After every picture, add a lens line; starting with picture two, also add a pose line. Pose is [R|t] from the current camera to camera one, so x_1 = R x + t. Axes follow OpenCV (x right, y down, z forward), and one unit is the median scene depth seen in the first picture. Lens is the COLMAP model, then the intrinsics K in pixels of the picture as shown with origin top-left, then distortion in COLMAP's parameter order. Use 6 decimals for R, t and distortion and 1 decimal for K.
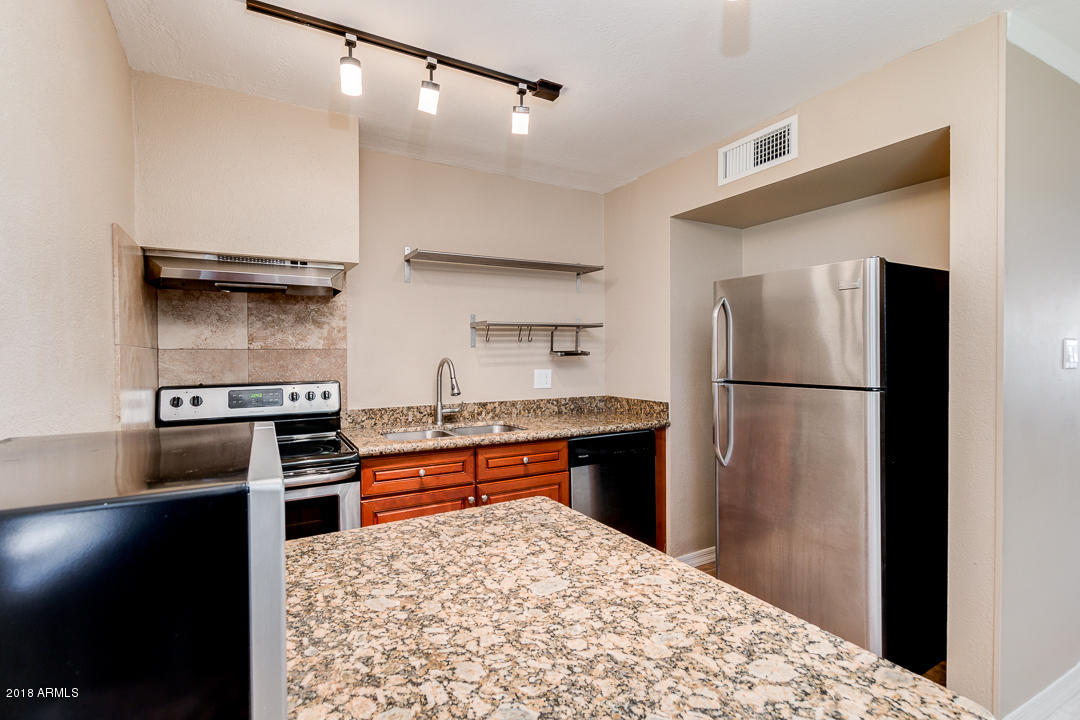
lens RADIAL K [[512.1, 0, 550.5], [0, 512.1, 361.4], [0, 0, 1]] dist [0.015118, -0.006496]
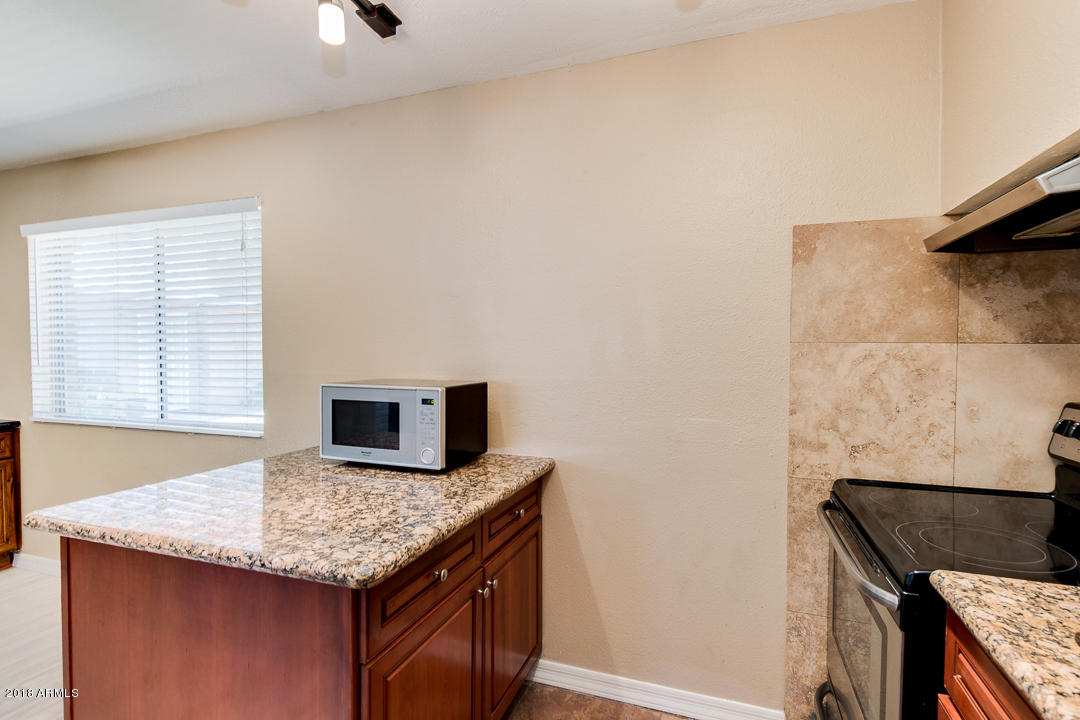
lens RADIAL K [[512.1, 0, 550.8], [0, 512.1, 361.6], [0, 0, 1]] dist [0.015118, -0.006496]
pose [[-0.751368, 0.023378, -0.659470, 0.153410], [-0.007701, 0.998994, 0.044188, -0.025431], [0.659839, 0.038280, -0.750431, 1.052599]]
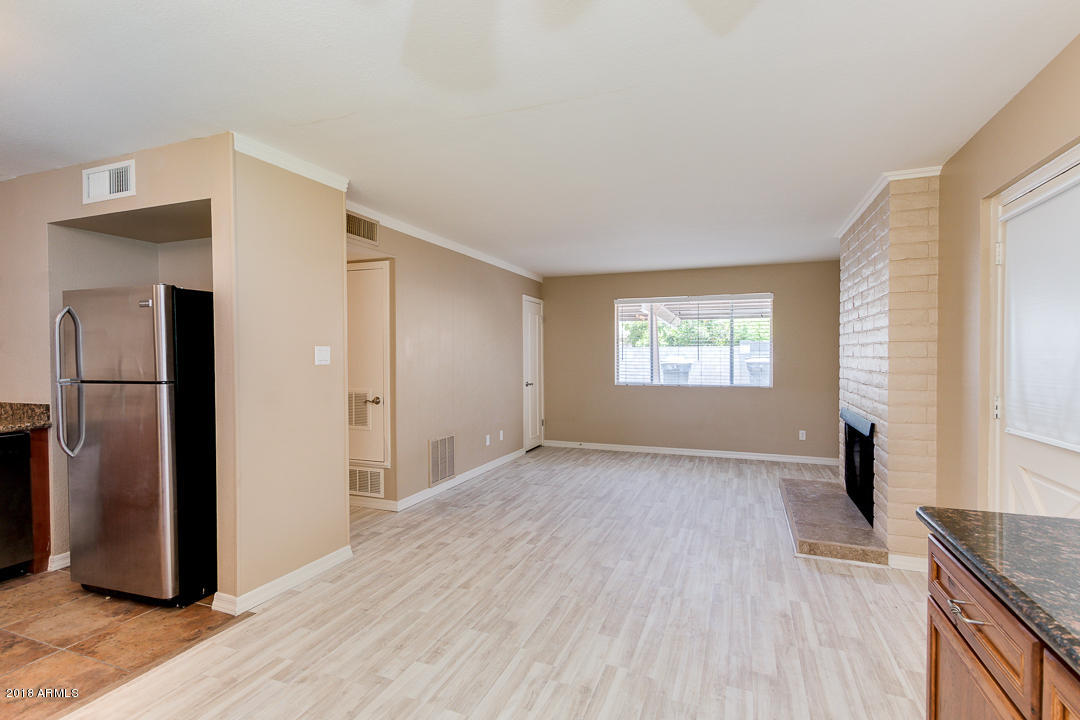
lens RADIAL K [[512.1, 0, 544.6], [0, 512.1, 358.2], [0, 0, 1]] dist [0.015118, -0.006496]
pose [[0.774323, -0.007484, 0.632747, 0.453816], [0.013512, 0.999898, -0.004709, 0.008924], [-0.632647, 0.012196, 0.774344, -0.552861]]
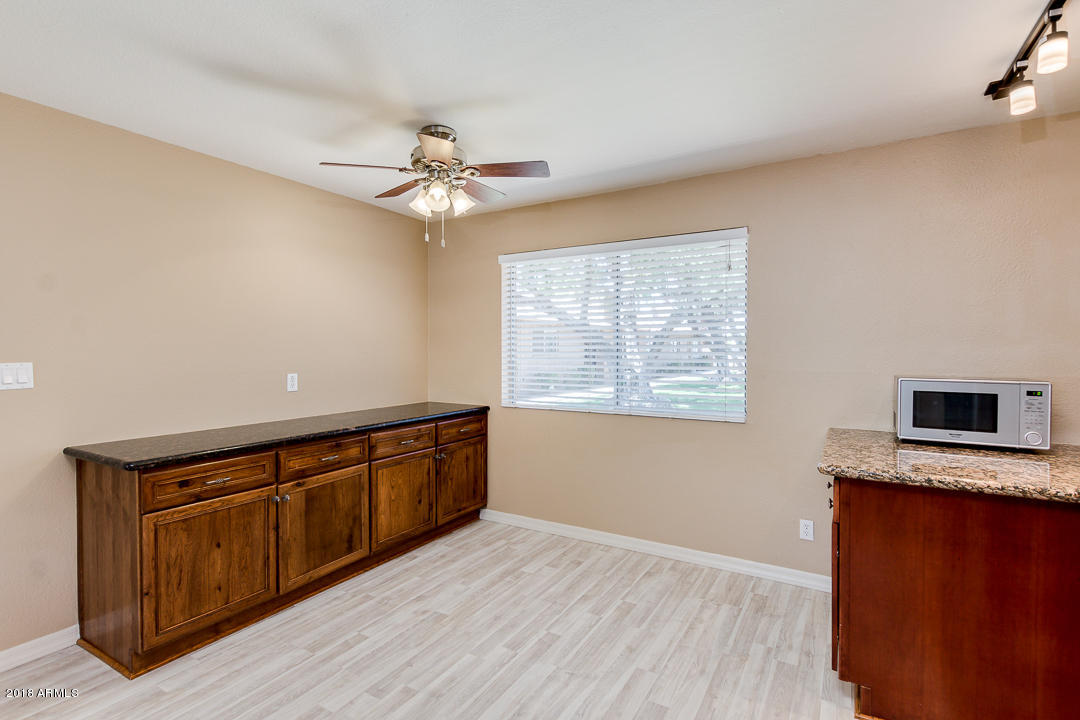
lens RADIAL K [[512.1, 0, 548.5], [0, 512.1, 358.6], [0, 0, 1]] dist [0.015118, -0.006496]
pose [[-0.864448, 0.012877, -0.502557, 0.996845], [-0.004848, 0.999412, 0.033946, -0.021334], [0.502699, 0.031781, -0.863877, 0.730529]]
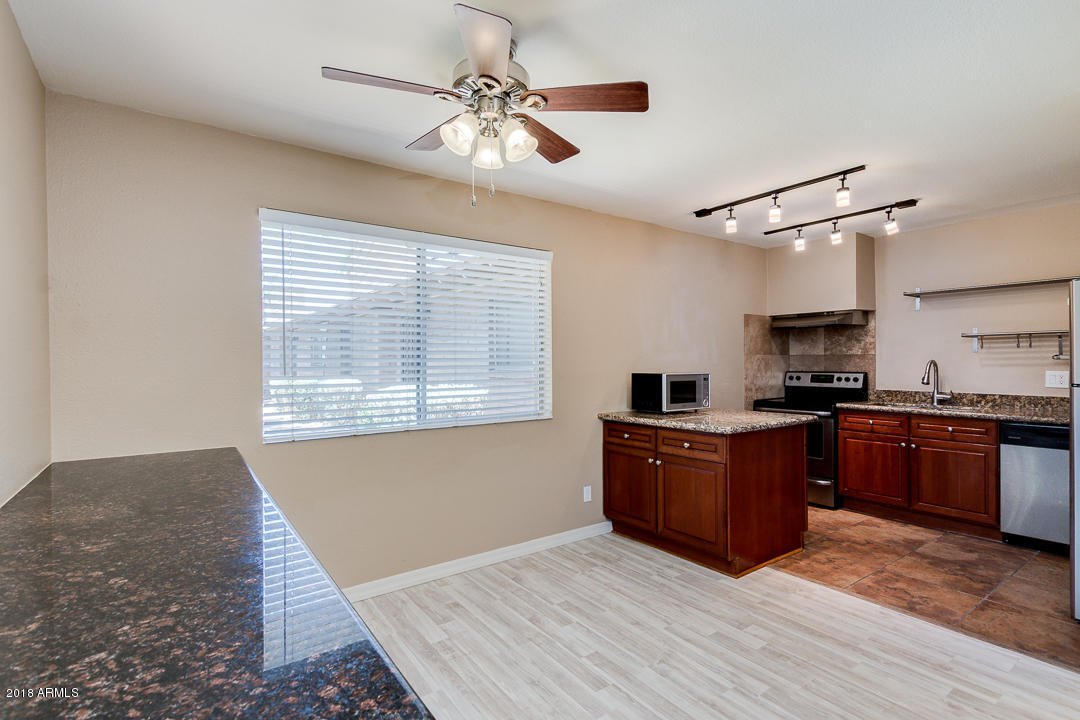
lens RADIAL K [[512.1, 0, 548.7], [0, 512.1, 362.7], [0, 0, 1]] dist [0.015118, -0.006496]
pose [[0.113254, 0.009968, -0.993516, 1.432874], [-0.014334, 0.999862, 0.008398, 0.006278], [0.993463, 0.013290, 0.113381, -0.340592]]
